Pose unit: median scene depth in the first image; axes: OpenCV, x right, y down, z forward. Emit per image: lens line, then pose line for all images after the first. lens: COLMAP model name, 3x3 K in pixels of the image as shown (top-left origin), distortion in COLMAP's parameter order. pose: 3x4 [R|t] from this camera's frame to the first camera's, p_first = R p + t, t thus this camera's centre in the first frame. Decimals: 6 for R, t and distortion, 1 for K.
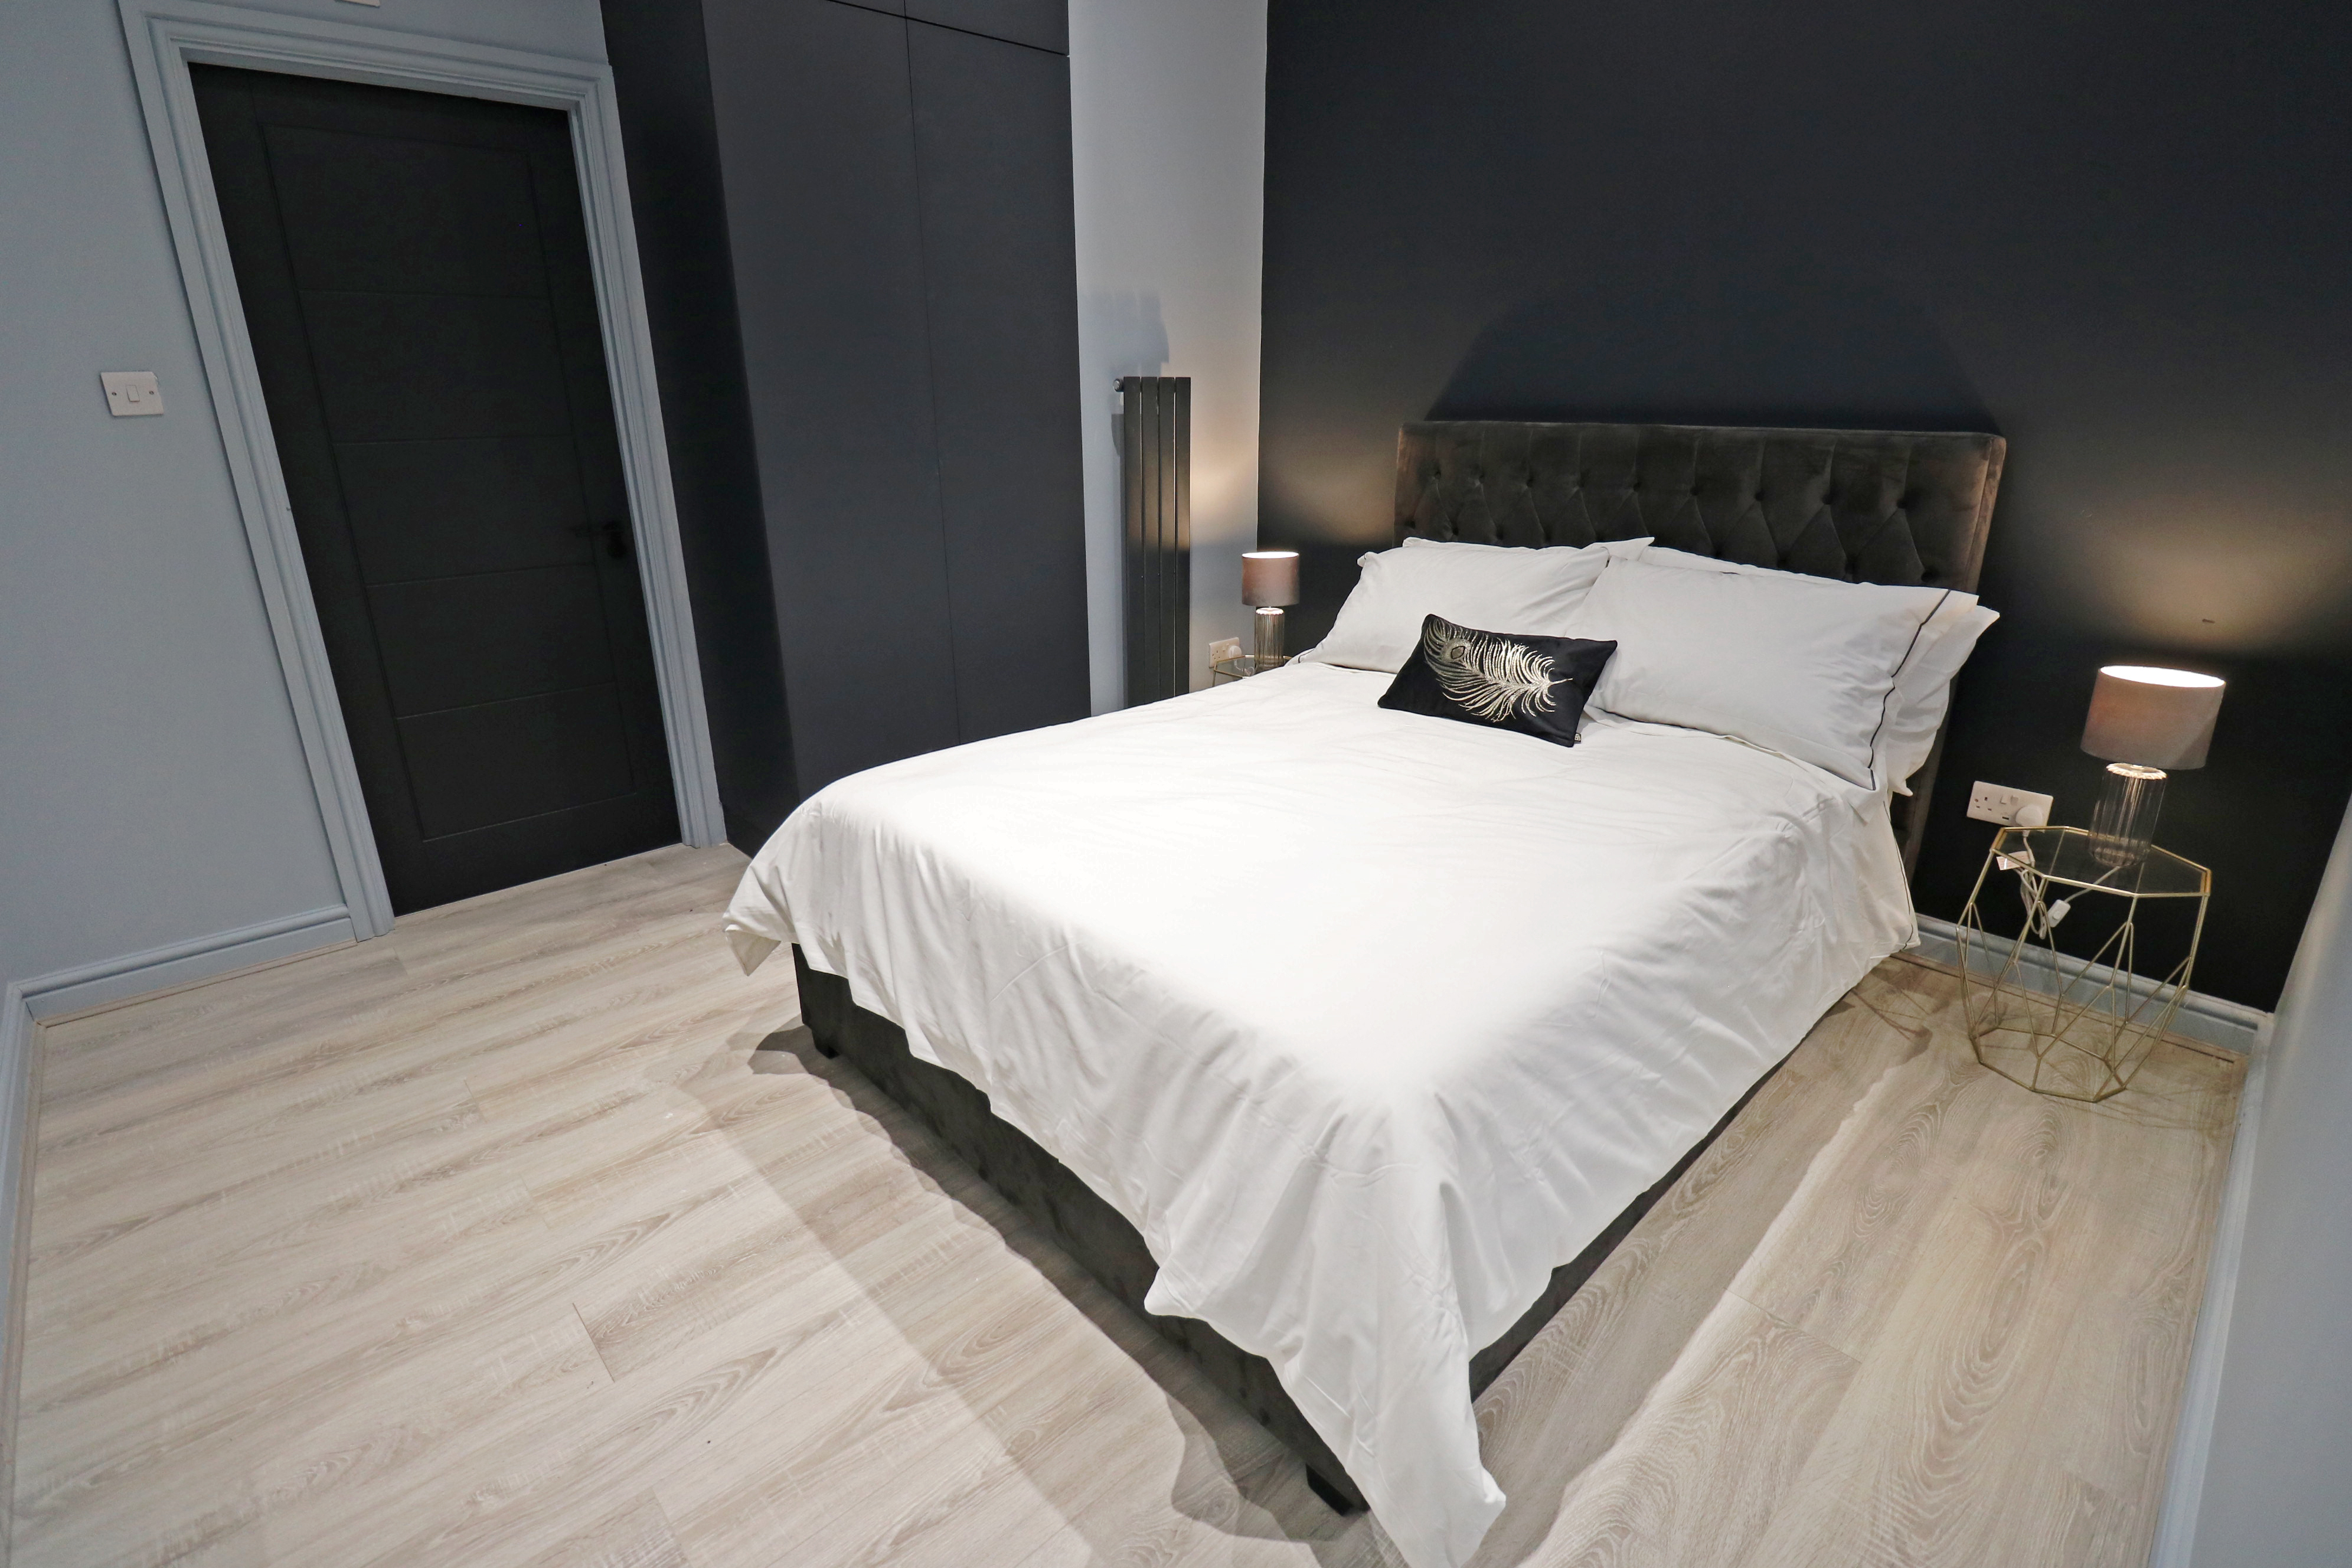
lens RADIAL K [[1095.3, 0, 1172.3], [0, 1095.3, 775.8], [0, 0, 1]] dist [-0.006286, -0.000338]
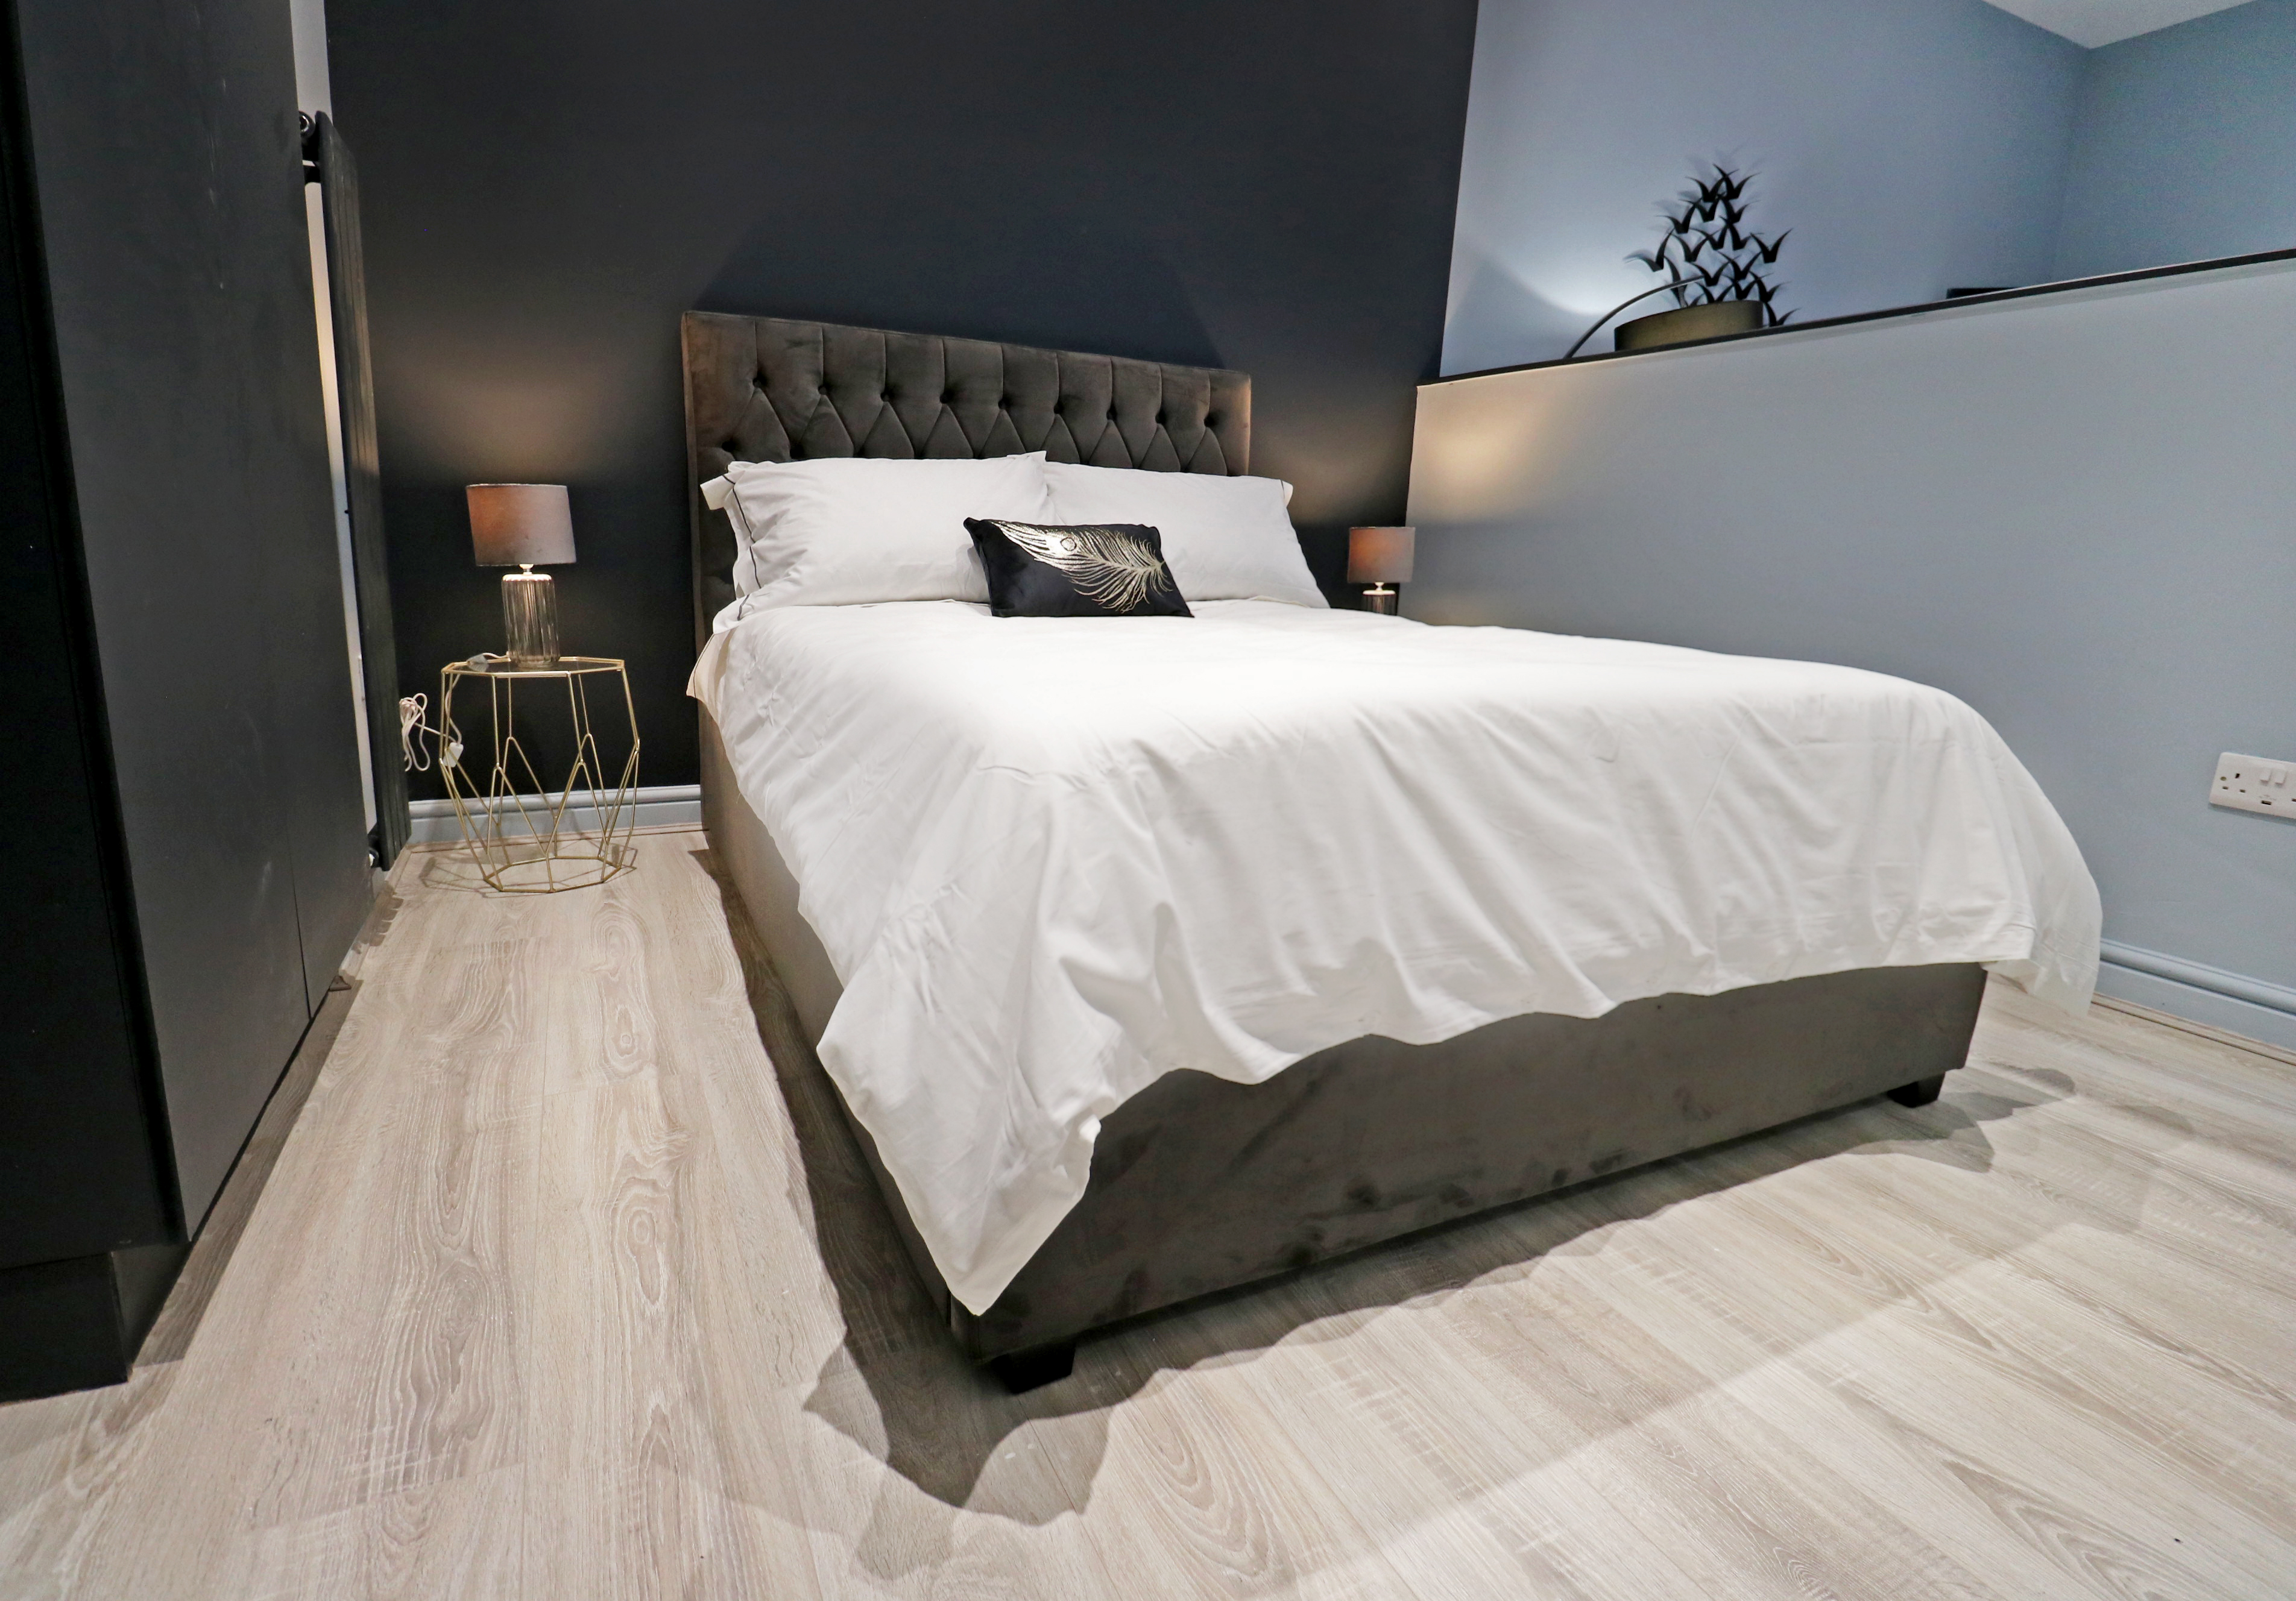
lens RADIAL K [[1108.7, 0, 1140.3], [0, 1108.7, 793.9], [0, 0, 1]] dist [-0.017907, -0.003305]
pose [[0.301061, -0.196205, 0.933202, -0.877500], [0.282194, 0.953105, 0.109350, -0.001964], [-0.910894, 0.230423, 0.342311, 1.009172]]
